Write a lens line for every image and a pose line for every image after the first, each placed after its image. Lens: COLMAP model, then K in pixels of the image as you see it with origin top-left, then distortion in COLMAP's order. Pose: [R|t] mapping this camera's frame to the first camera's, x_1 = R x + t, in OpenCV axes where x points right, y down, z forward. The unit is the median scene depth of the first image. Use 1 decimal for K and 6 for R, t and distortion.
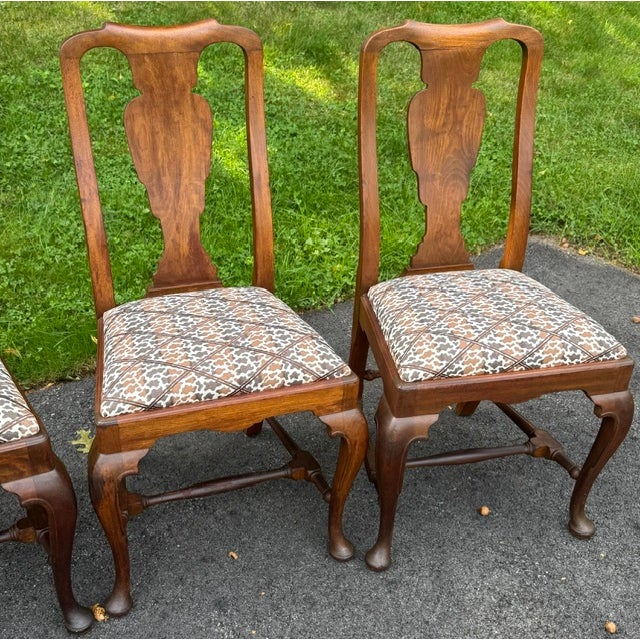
lens RADIAL K [[721.1, 0, 268.9], [0, 721.1, 357.8], [0, 0, 1]] dist [0.215577, -0.527320]
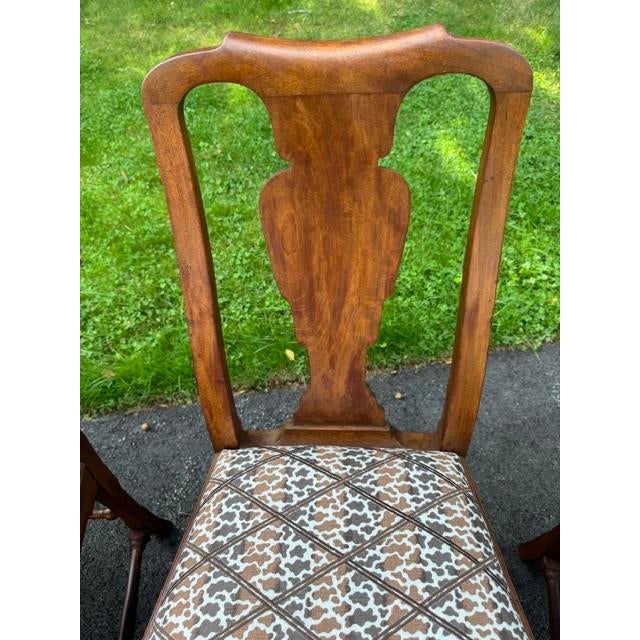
lens RADIAL K [[443.9, 0, 320.0], [0, 443.9, 320.0], [0, 0, 1]] dist [0.006167, -0.002453]
pose [[0.935674, 0.188172, -0.298507, -0.022378], [-0.139389, 0.974249, 0.177228, -0.289801], [0.324169, -0.124219, 0.937808, 0.629501]]
